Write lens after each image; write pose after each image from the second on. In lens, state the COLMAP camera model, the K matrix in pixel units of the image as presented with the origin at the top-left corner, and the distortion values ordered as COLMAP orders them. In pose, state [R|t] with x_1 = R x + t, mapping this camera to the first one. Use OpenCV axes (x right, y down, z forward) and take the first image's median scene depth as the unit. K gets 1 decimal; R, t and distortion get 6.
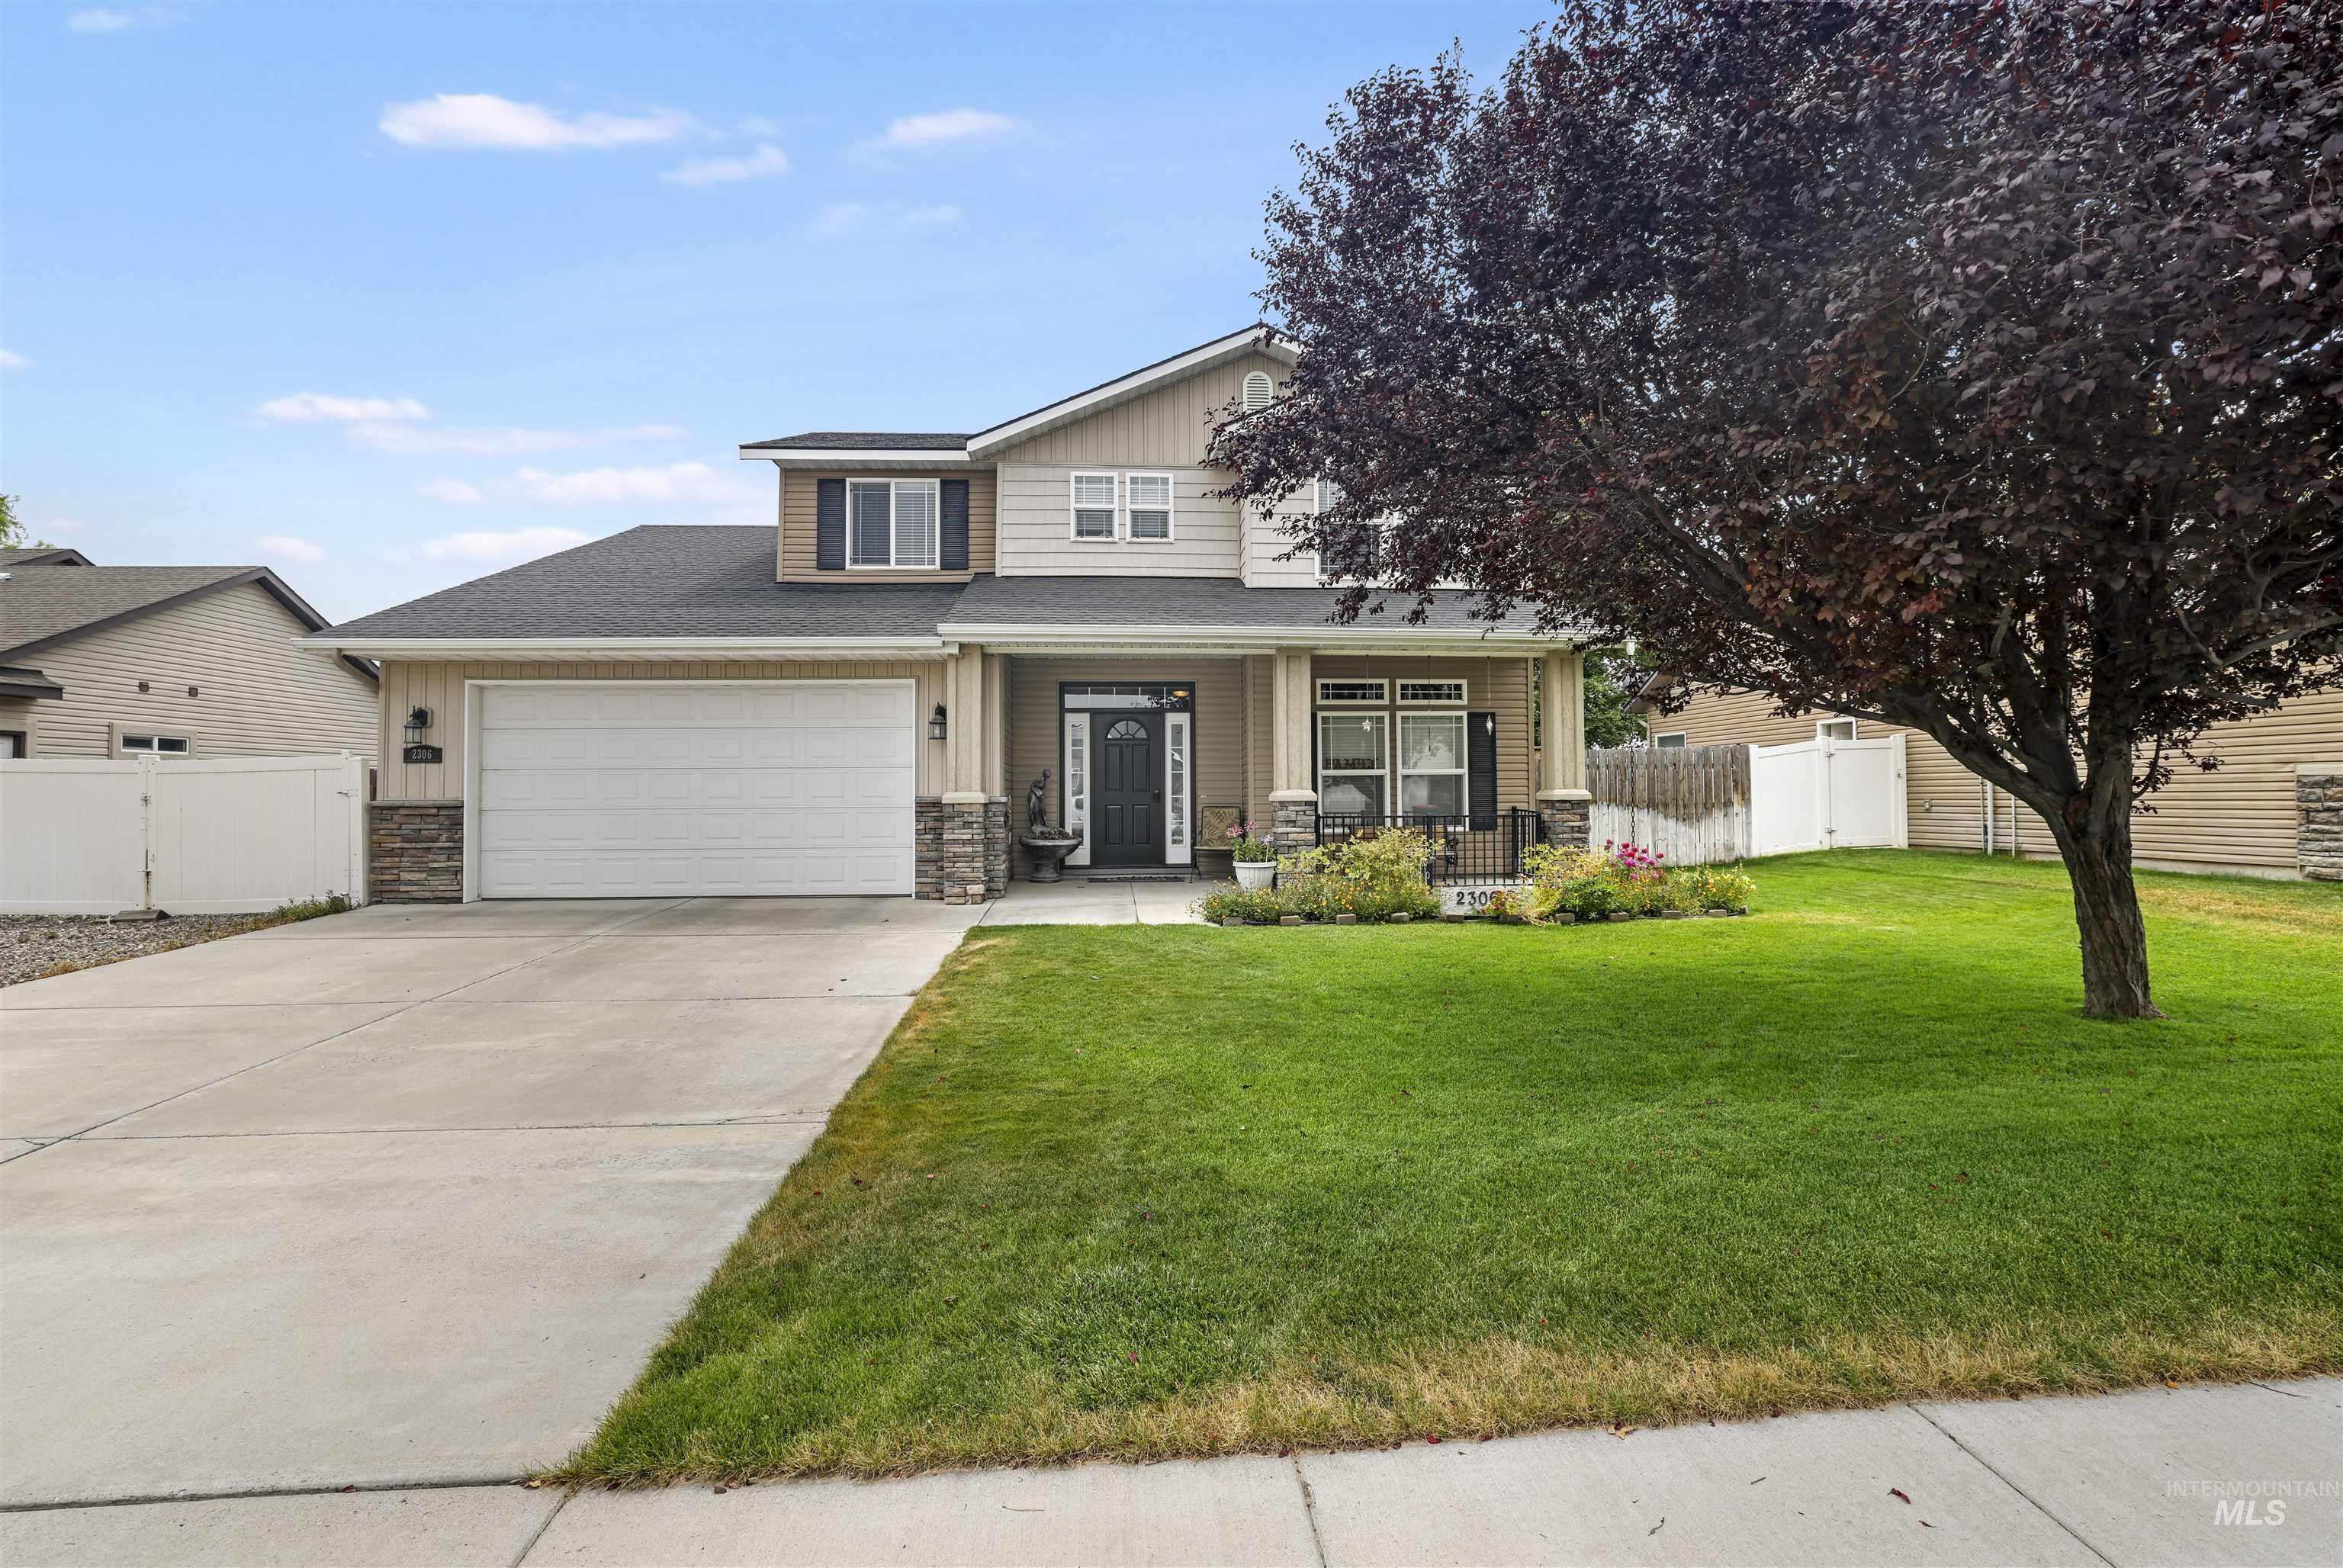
lens RADIAL K [[1012.2, 0, 1183.5], [0, 1012.2, 797.8], [0, 0, 1]] dist [-0.025320, 0.000074]
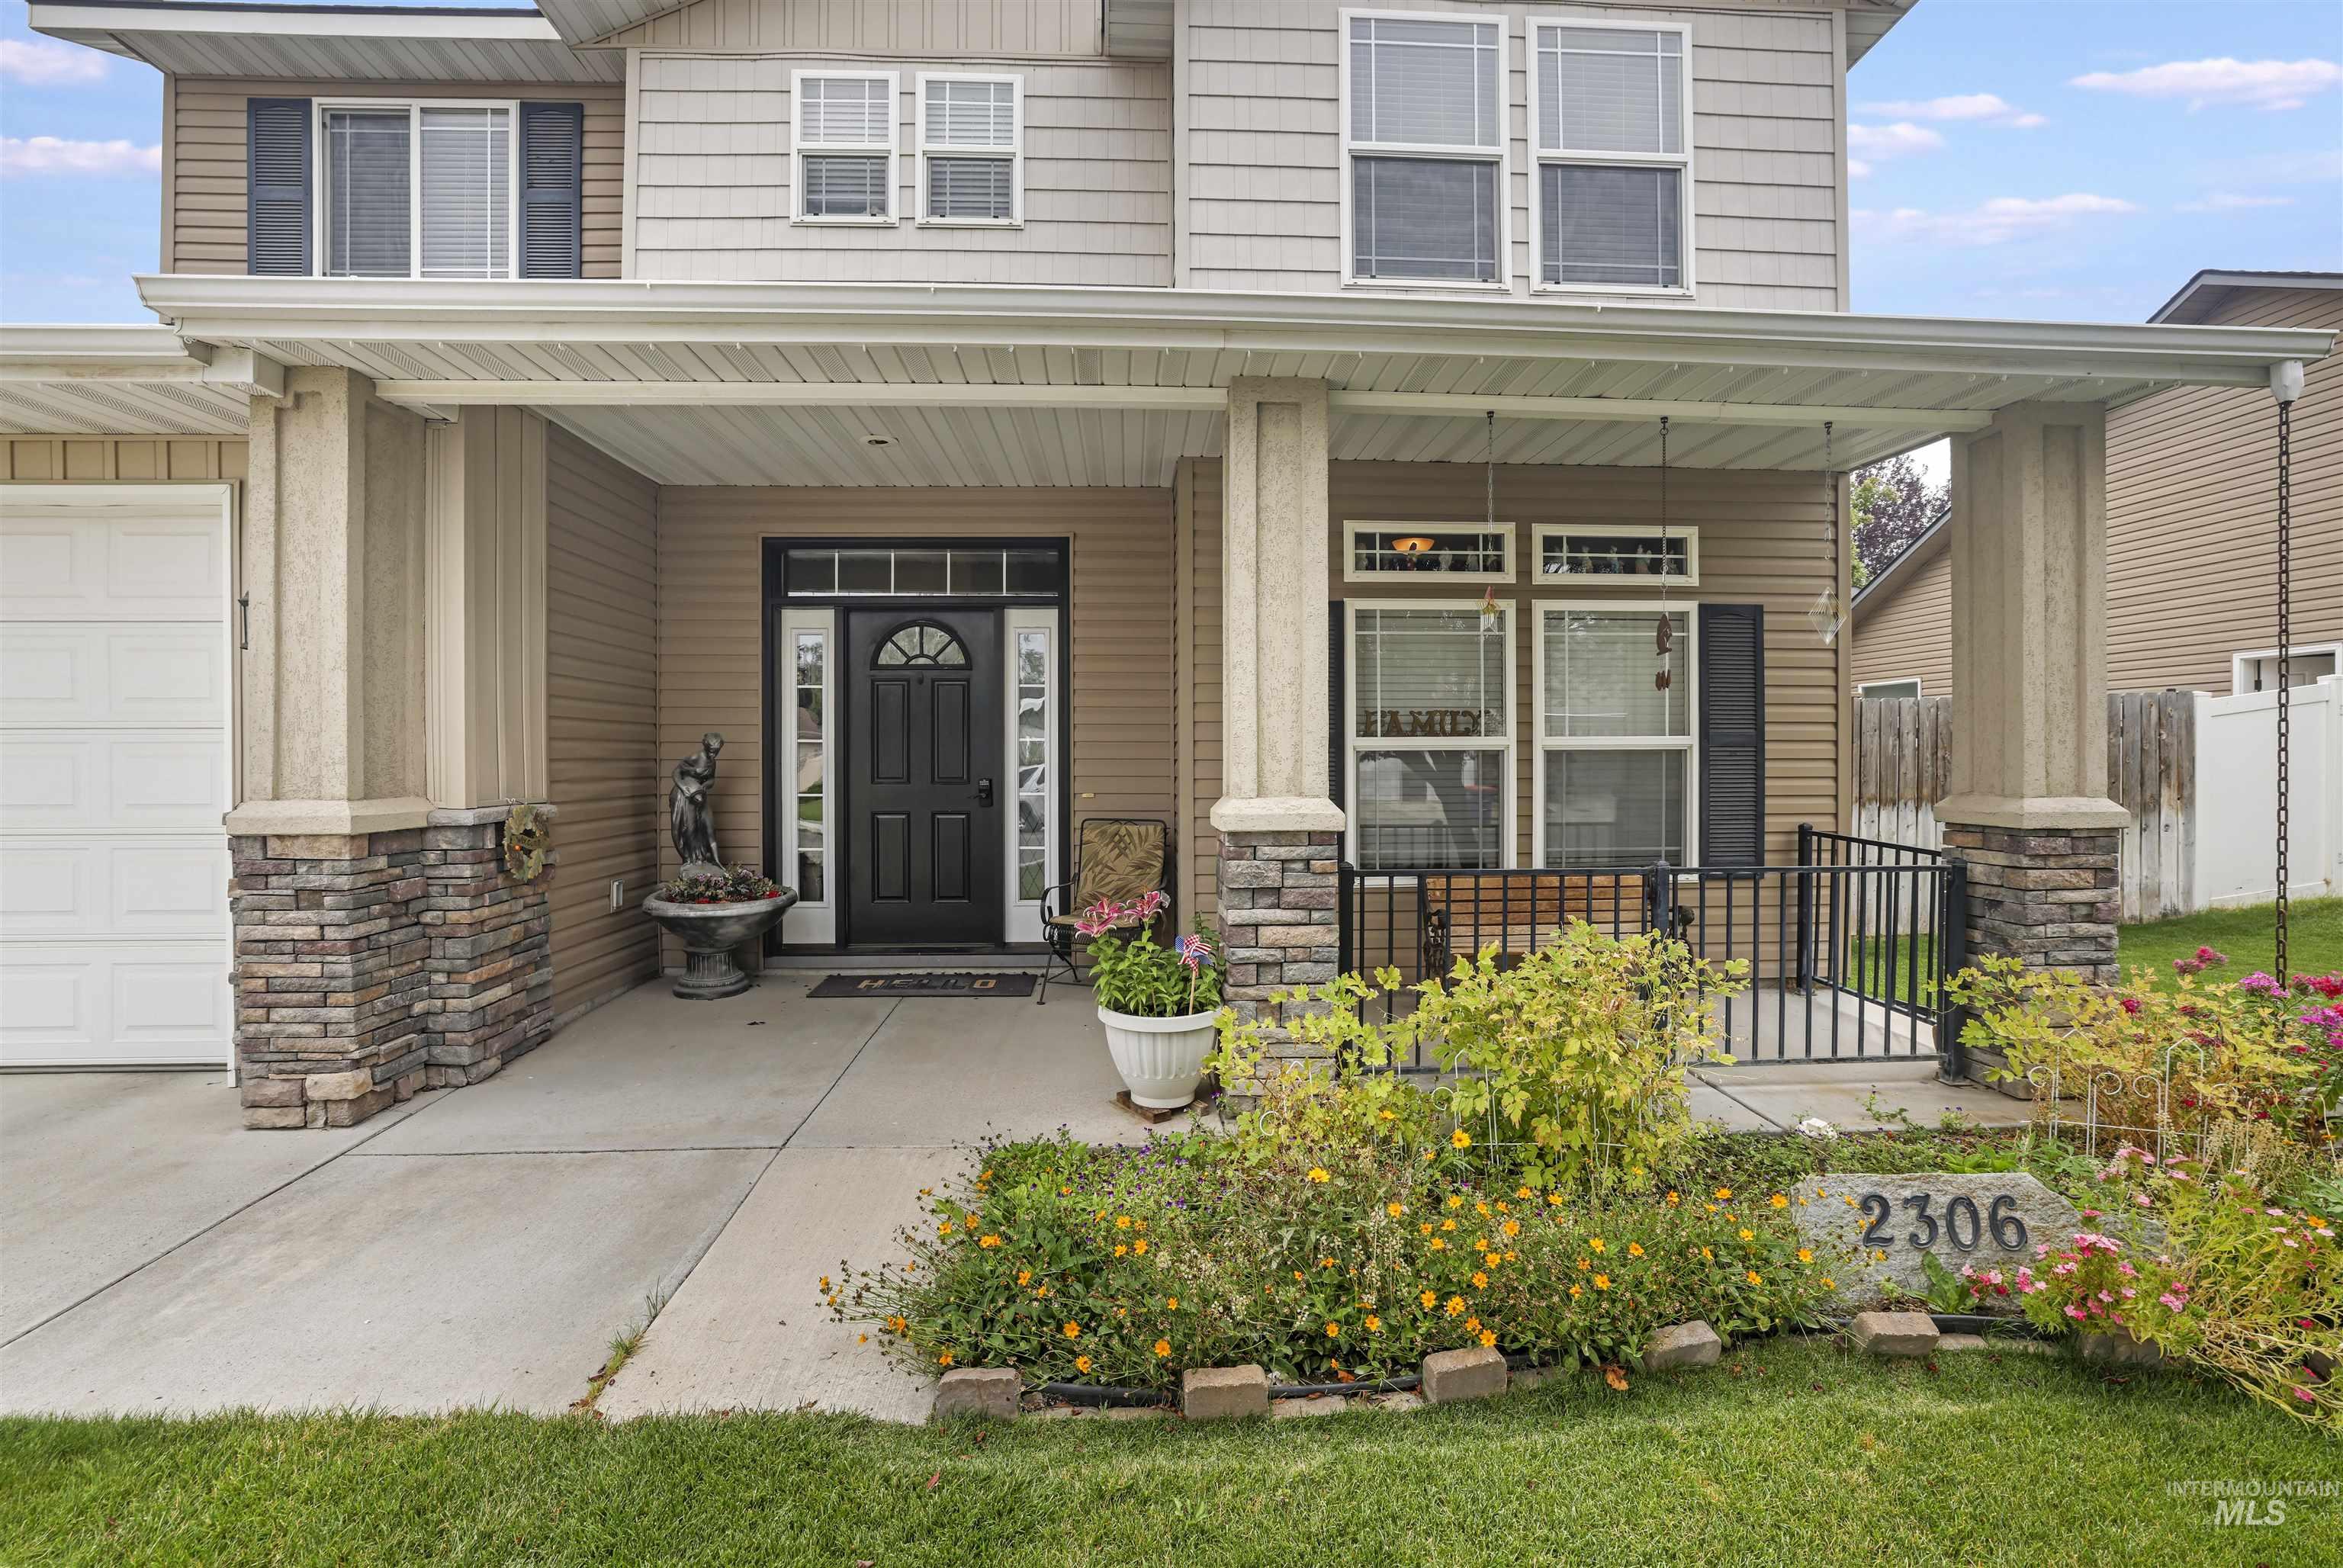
lens RADIAL K [[1012.2, 0, 1159.8], [0, 1012.2, 765.2], [0, 0, 1]] dist [-0.025320, 0.000074]
pose [[0.998920, 0.006046, -0.046065, 0.073529], [-0.005746, 0.999961, 0.006645, -0.017970], [0.046103, -0.006373, 0.998916, 0.563969]]
